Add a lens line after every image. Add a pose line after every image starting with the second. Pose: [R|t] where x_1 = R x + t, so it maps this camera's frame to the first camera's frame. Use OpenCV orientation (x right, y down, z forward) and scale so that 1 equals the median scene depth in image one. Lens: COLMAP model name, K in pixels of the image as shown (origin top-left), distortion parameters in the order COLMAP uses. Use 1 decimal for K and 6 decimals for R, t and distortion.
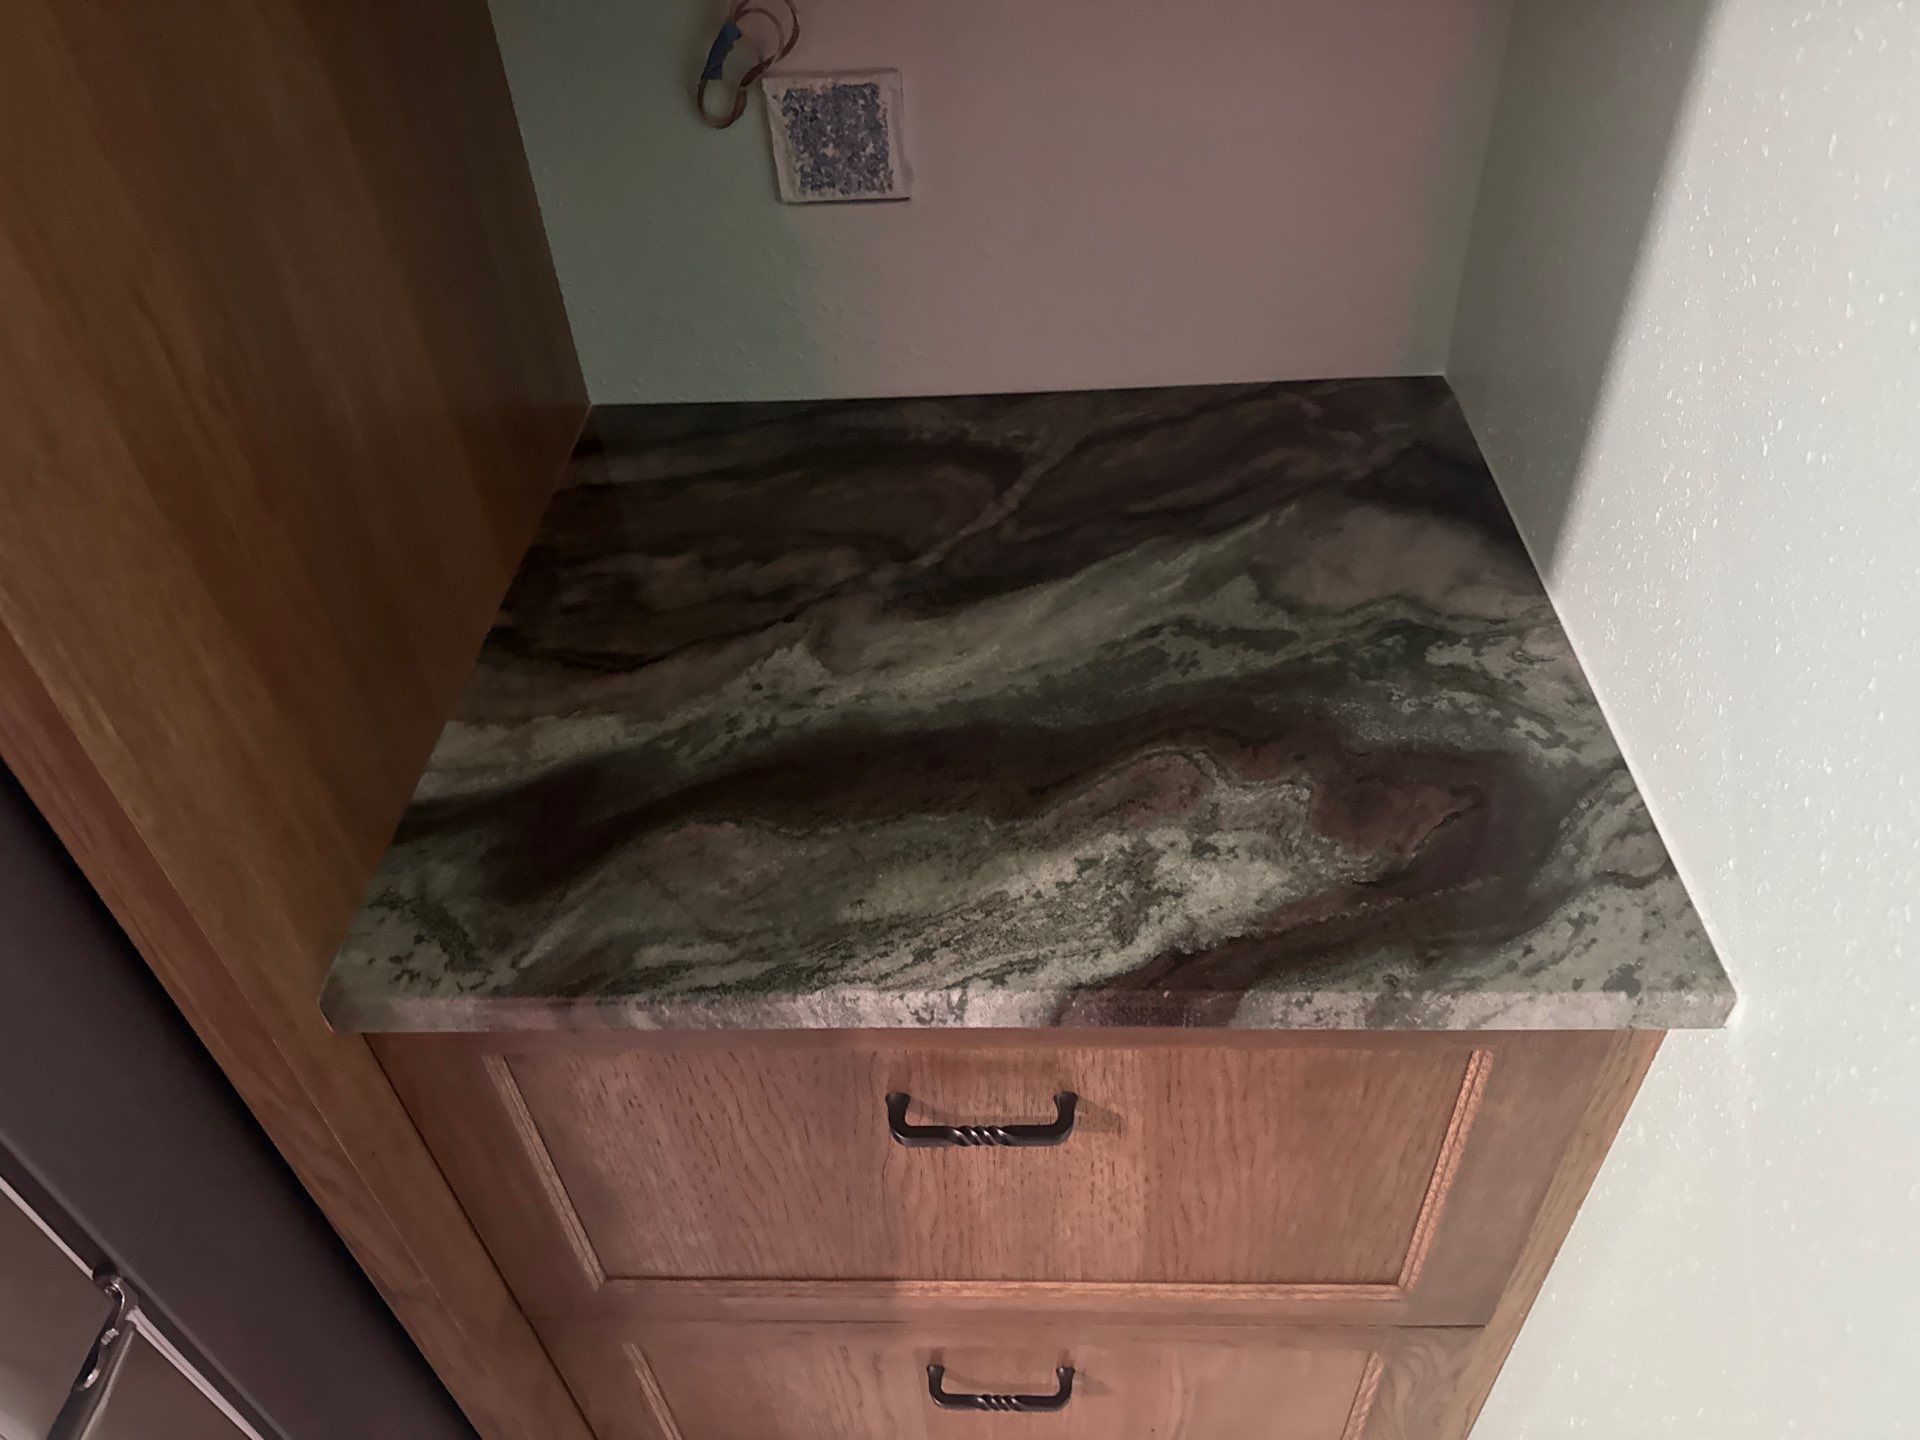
lens RADIAL K [[1361.5, 0, 972.1], [0, 1361.5, 721.3], [0, 0, 1]] dist [0.010161, -0.037436]
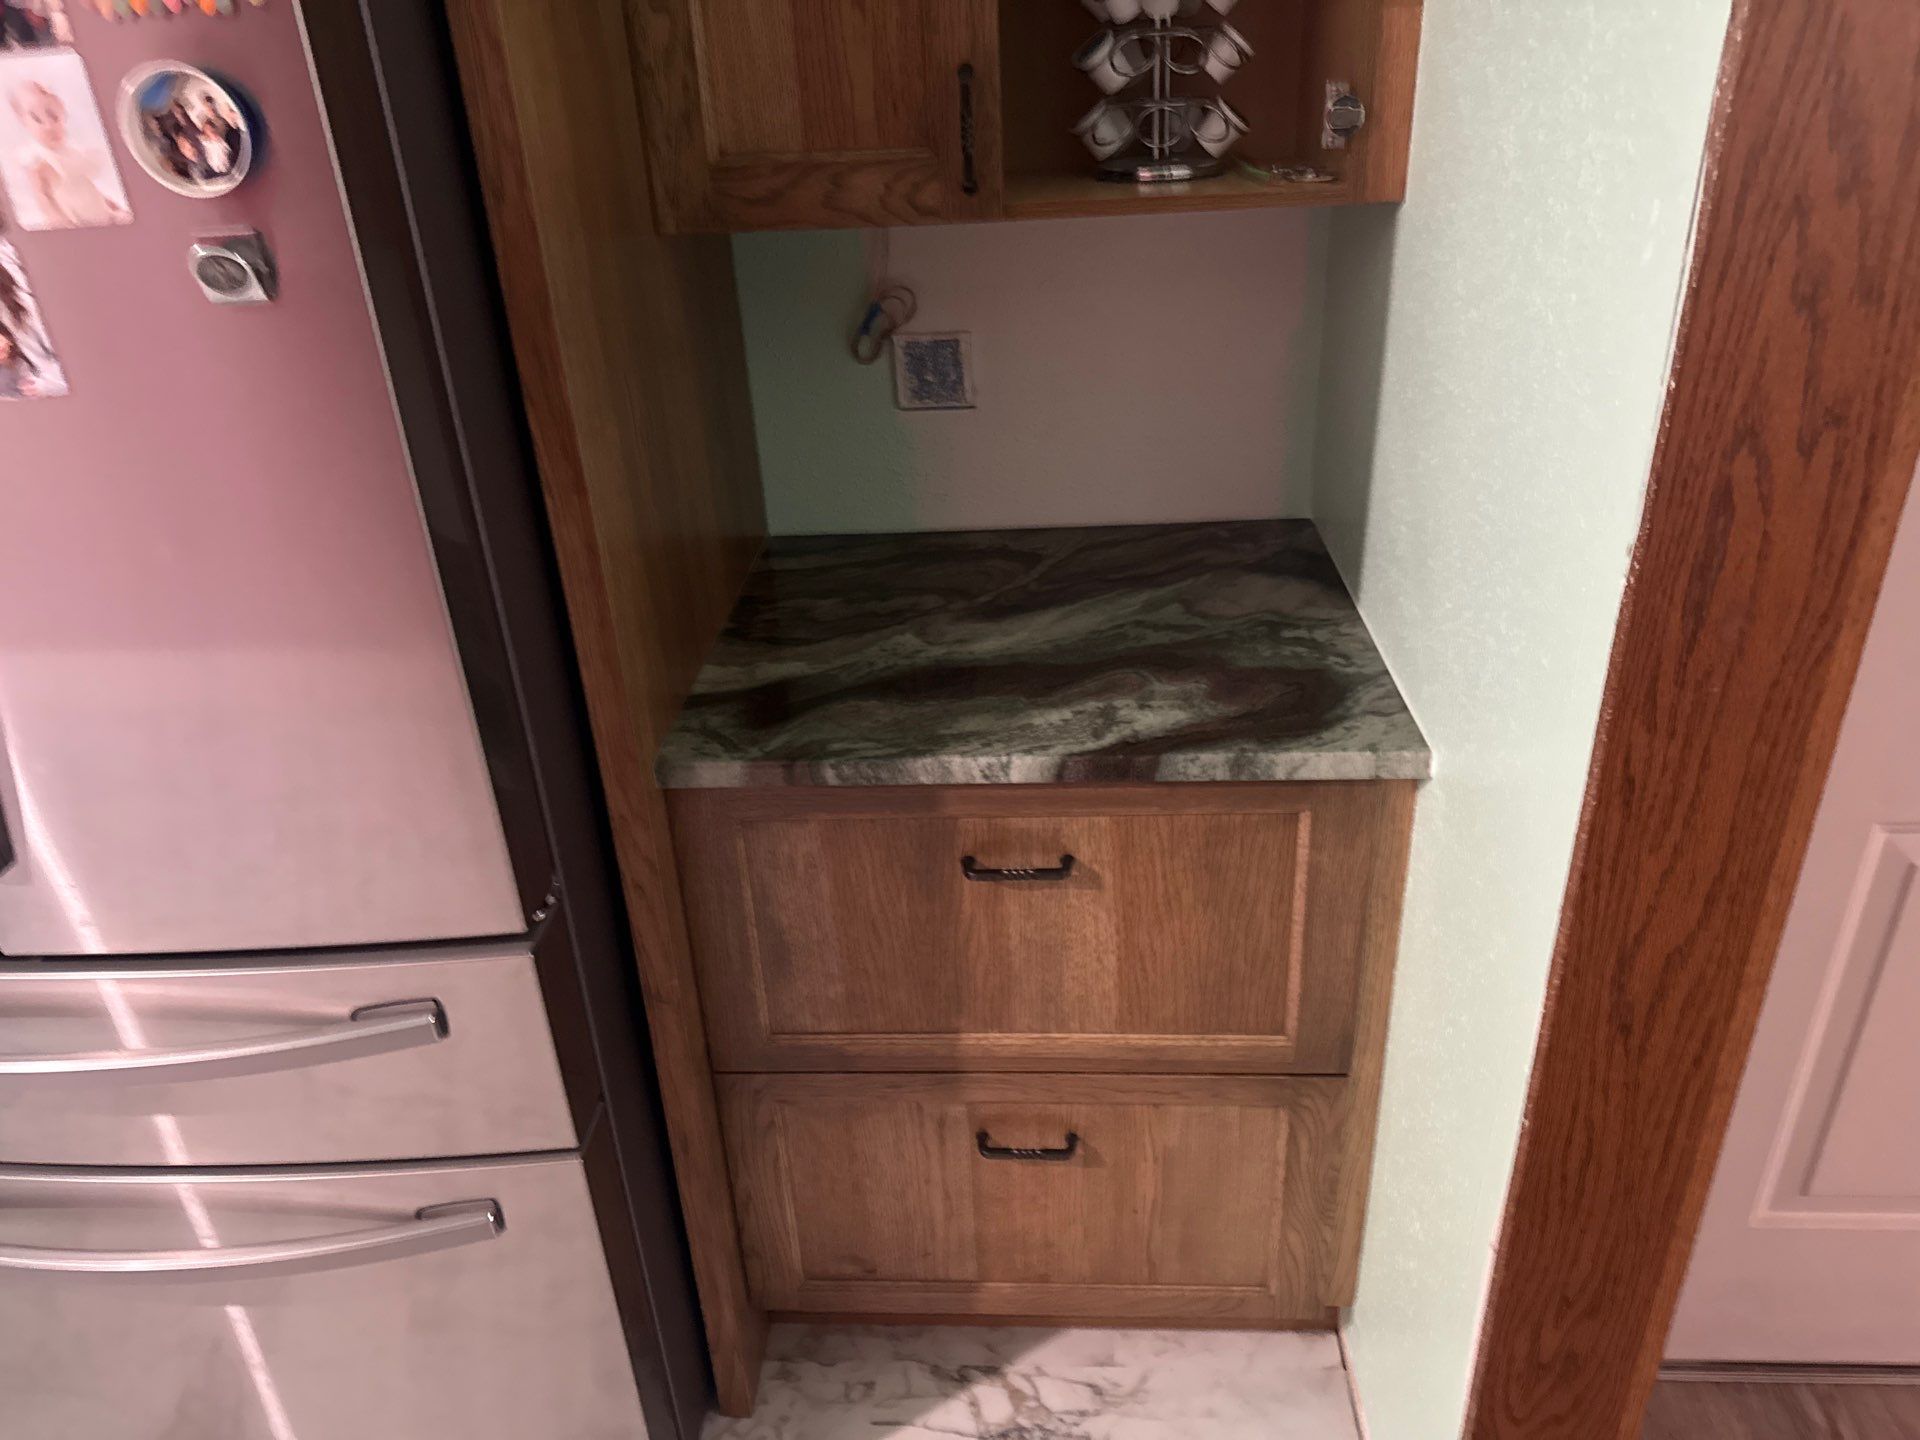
lens RADIAL K [[1361.5, 0, 947.1], [0, 1361.5, 723.6], [0, 0, 1]] dist [0.010161, -0.037436]
pose [[0.999338, 0.009750, -0.035058, -0.020787], [-0.018080, 0.969136, -0.245863, 0.496290], [0.031579, 0.246334, 0.968670, -0.641096]]
